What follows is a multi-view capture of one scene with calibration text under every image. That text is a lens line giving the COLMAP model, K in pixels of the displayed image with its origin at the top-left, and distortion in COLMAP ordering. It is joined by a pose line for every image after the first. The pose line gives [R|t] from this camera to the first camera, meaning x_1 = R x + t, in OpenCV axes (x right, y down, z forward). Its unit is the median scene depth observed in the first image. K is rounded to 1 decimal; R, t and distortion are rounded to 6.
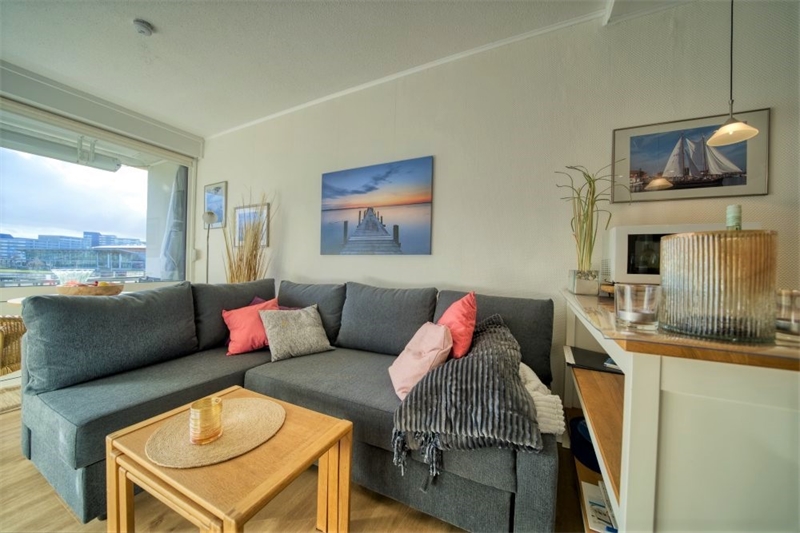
lens RADIAL K [[279.5, 0, 402.1], [0, 279.5, 269.0], [0, 0, 1]] dist [-0.001909, -0.000069]
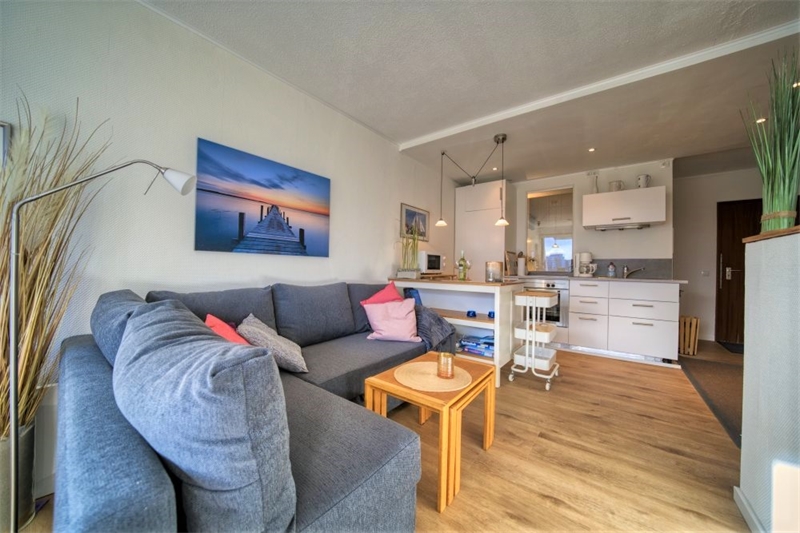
lens RADIAL K [[279.5, 0, 399.6], [0, 279.5, 267.1], [0, 0, 1]] dist [-0.001909, -0.000069]
pose [[0.220018, -0.010227, 0.975442, -0.961333], [0.002701, 0.999948, 0.009874, -0.017490], [-0.975492, 0.000462, 0.220034, 0.379106]]
